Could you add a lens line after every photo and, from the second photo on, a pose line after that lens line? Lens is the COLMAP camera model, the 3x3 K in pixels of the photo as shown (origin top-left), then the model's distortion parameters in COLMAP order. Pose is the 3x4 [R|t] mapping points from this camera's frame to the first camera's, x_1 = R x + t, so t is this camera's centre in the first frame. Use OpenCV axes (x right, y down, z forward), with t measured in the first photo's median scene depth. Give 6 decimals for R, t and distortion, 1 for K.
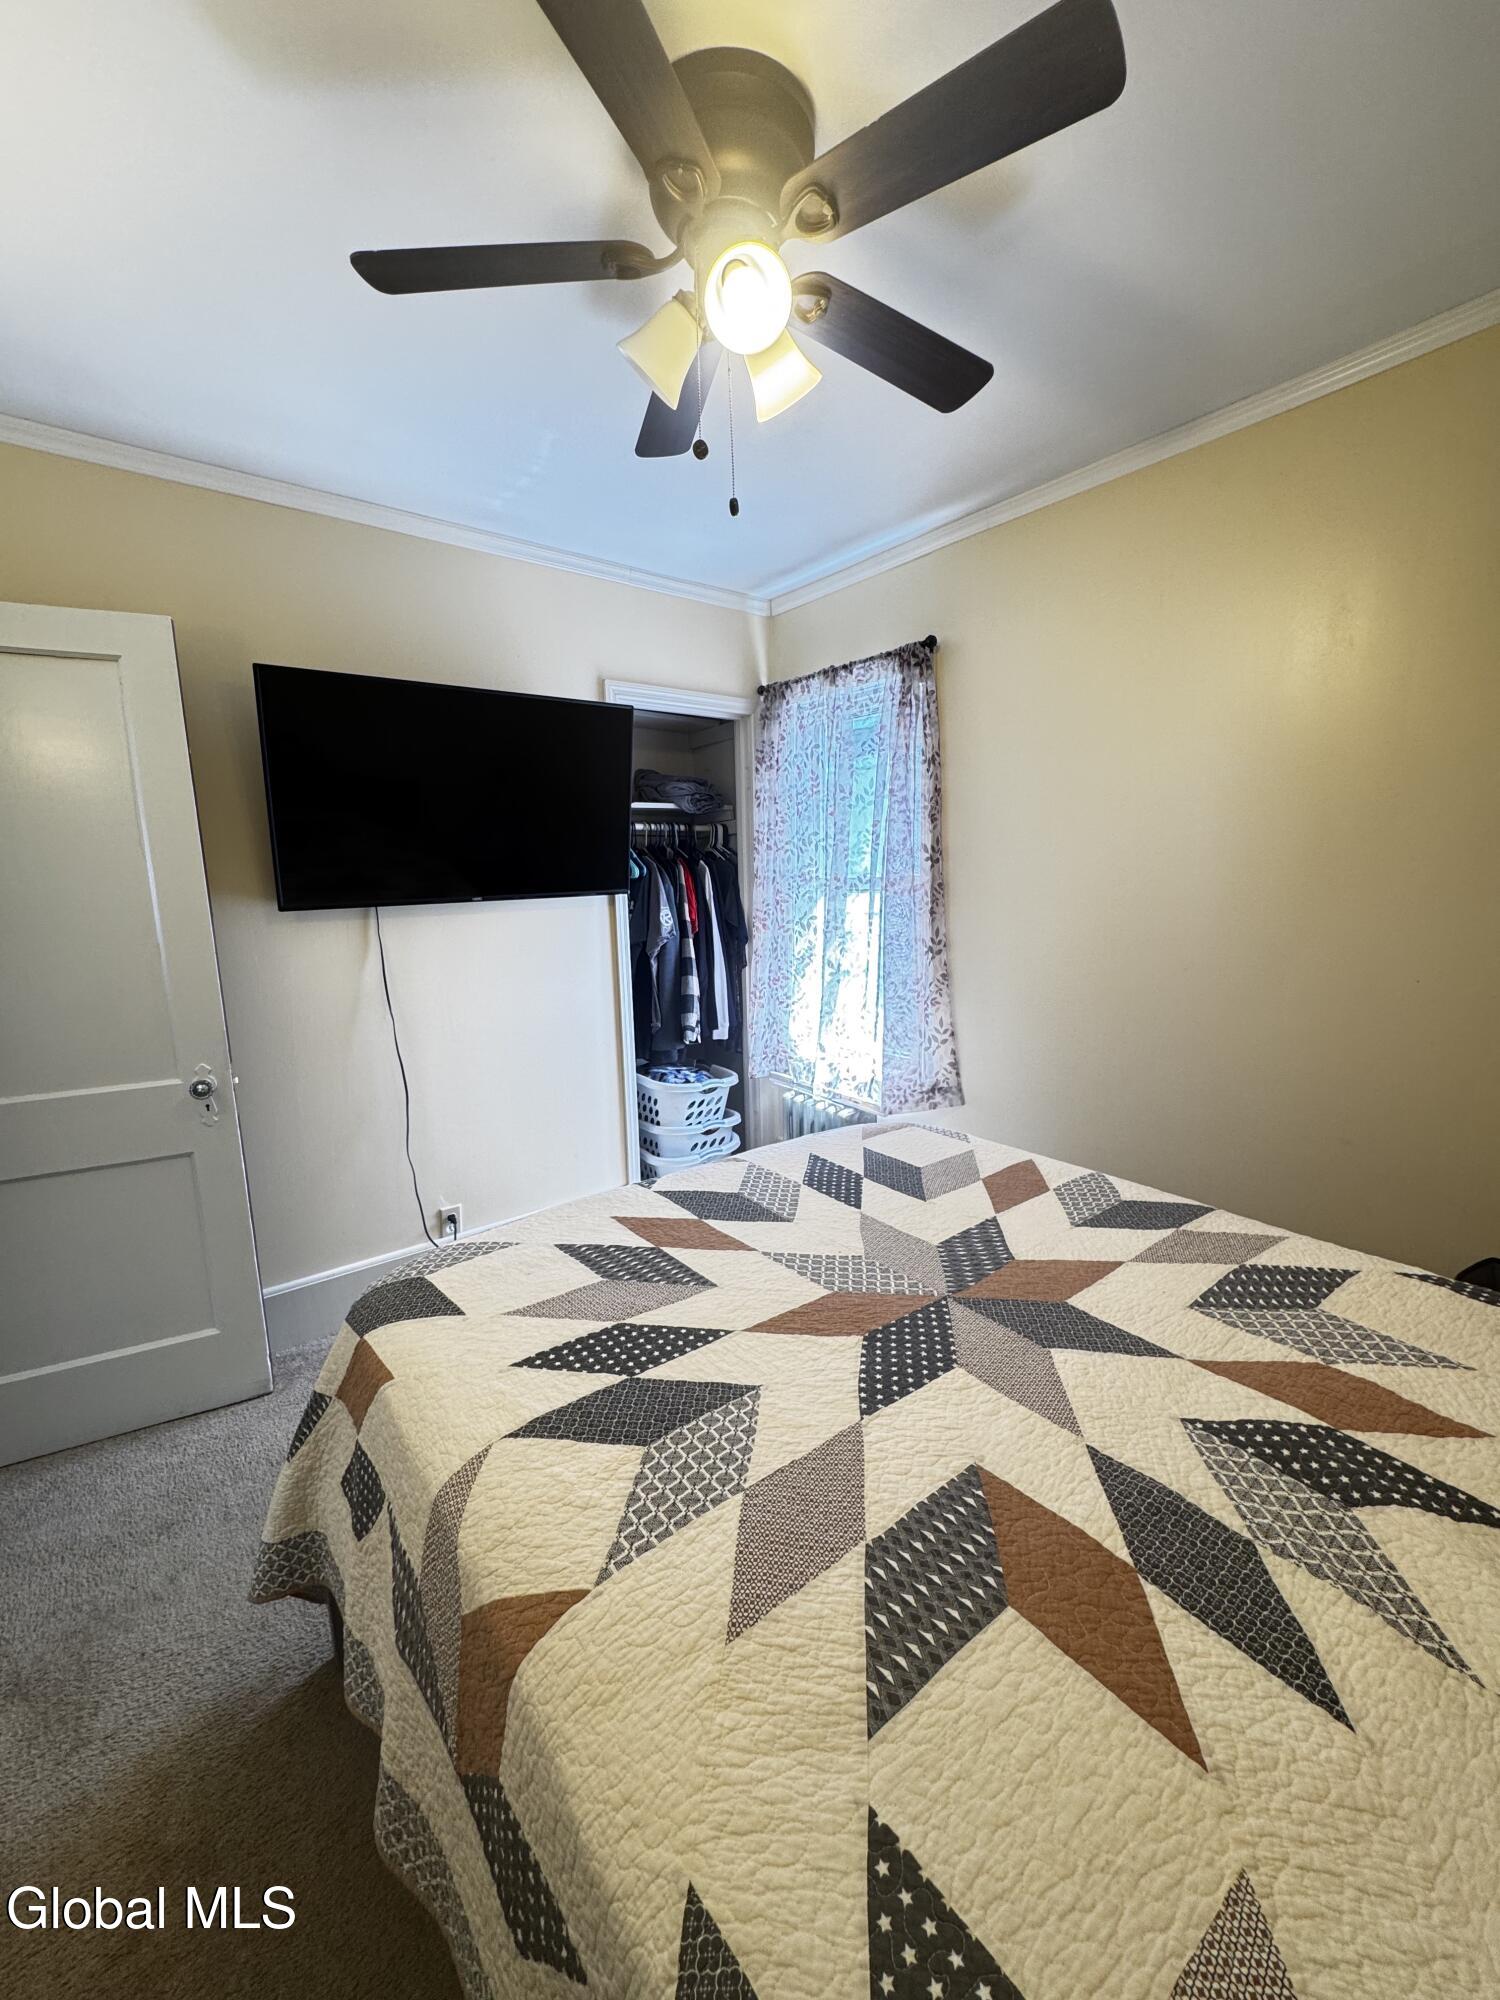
lens RADIAL K [[800.2, 0, 750.0], [0, 800.2, 1000.0], [0, 0, 1]] dist [-0.000502, 0.000351]
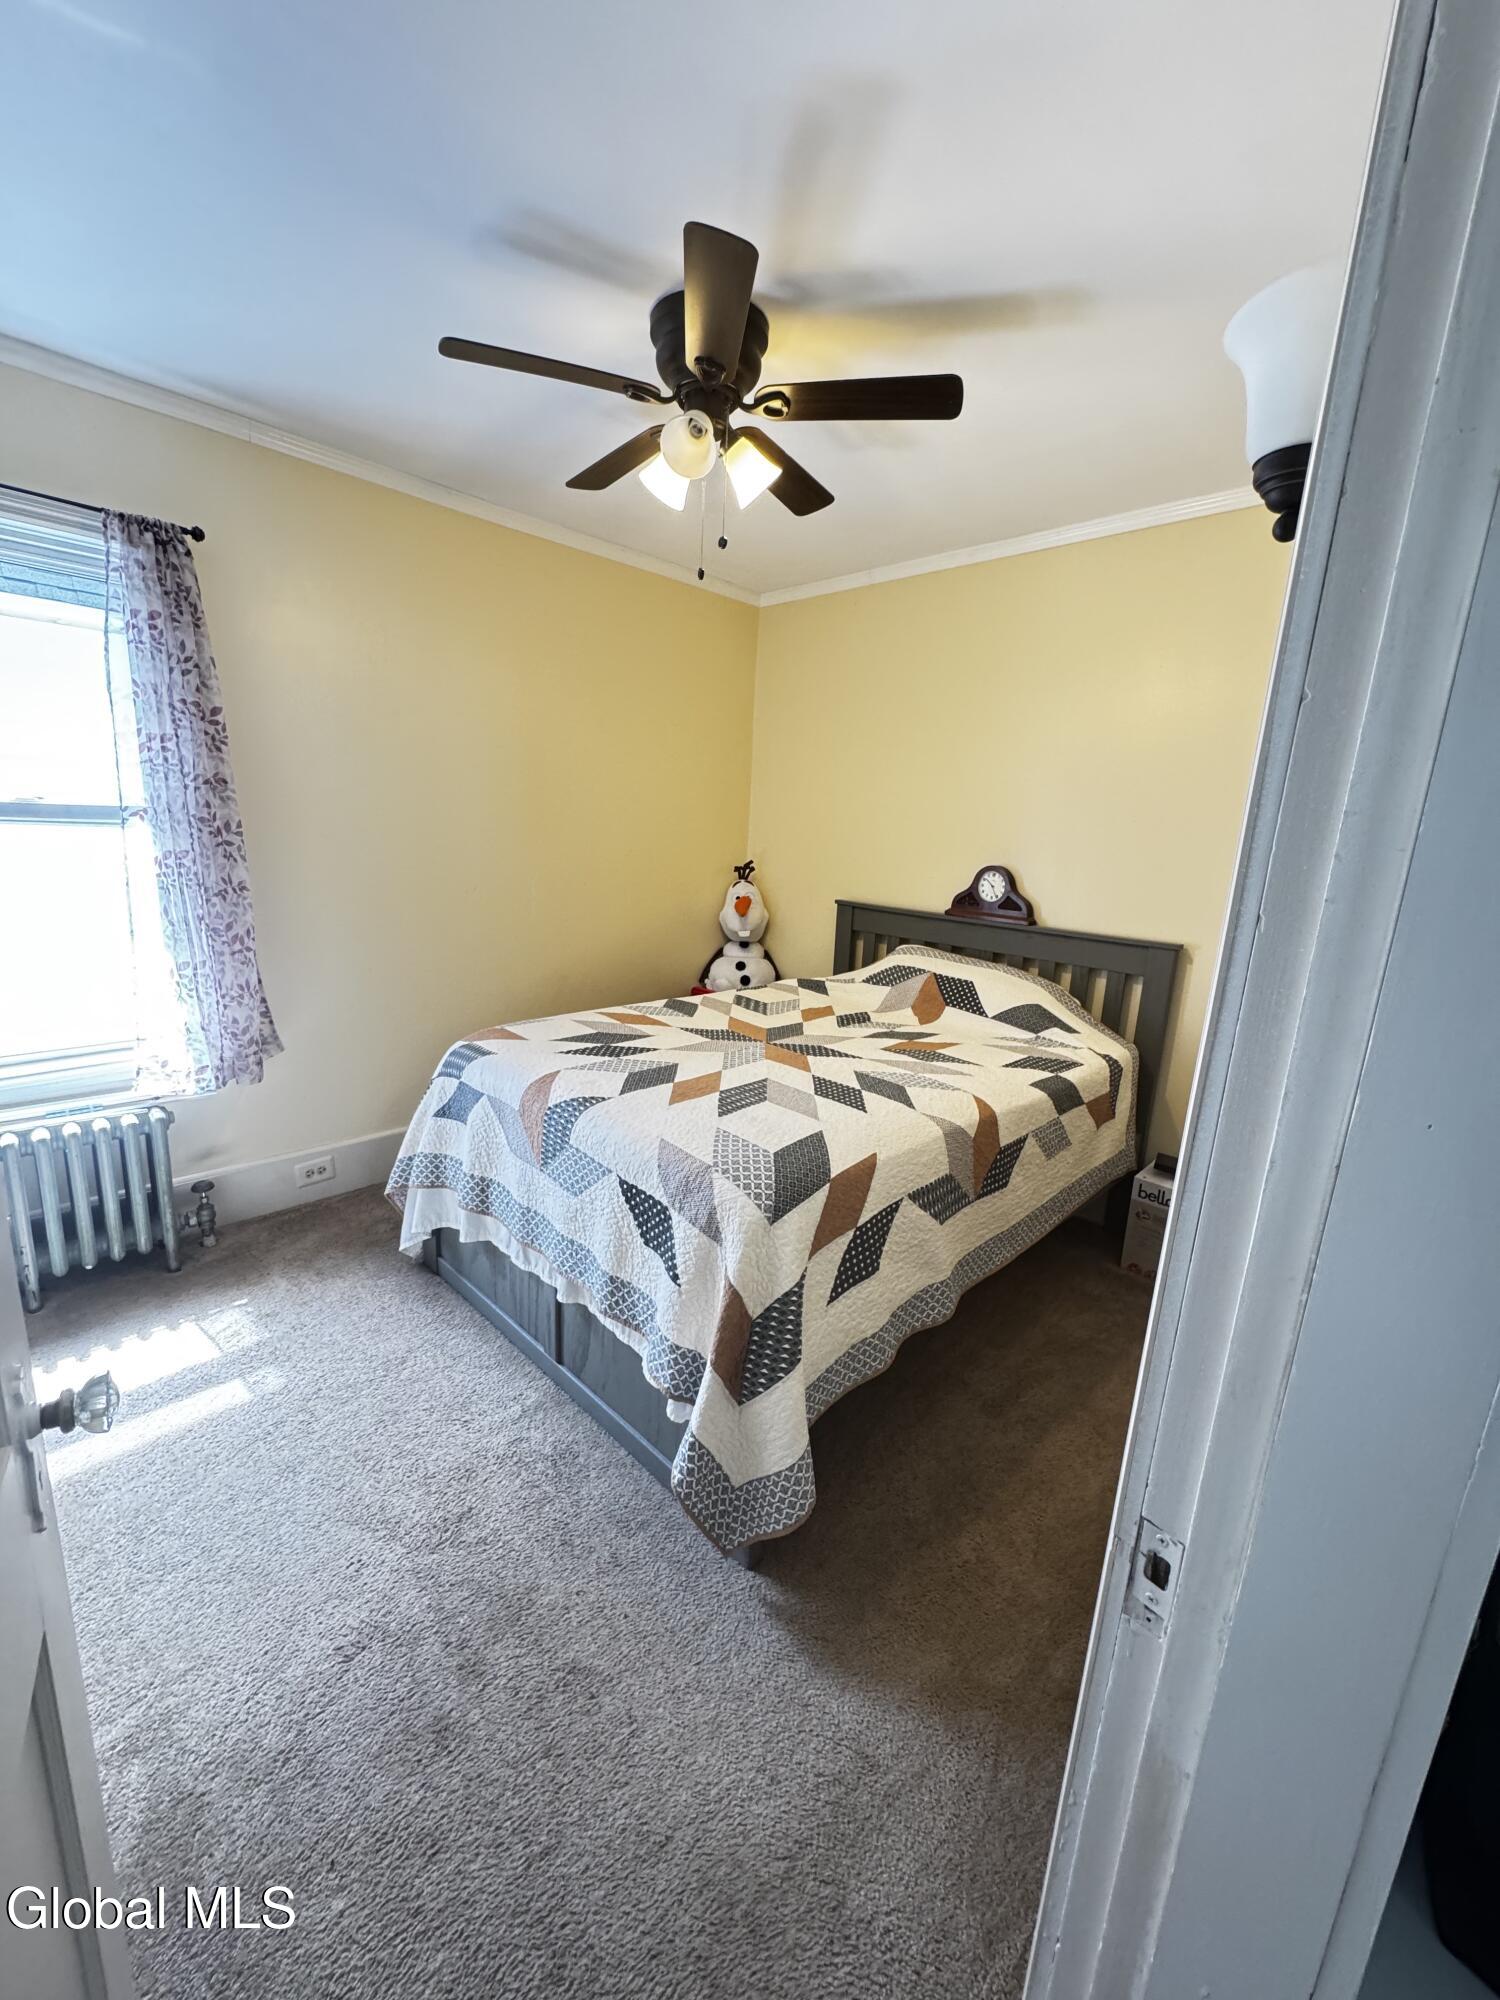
lens RADIAL K [[800.2, 0, 750.0], [0, 800.2, 1000.0], [0, 0, 1]] dist [-0.000502, 0.000351]
pose [[-0.125211, -0.196251, 0.972526, -1.683050], [0.106772, 0.971882, 0.209868, -0.165217], [-0.986368, 0.130117, -0.100736, 1.207656]]
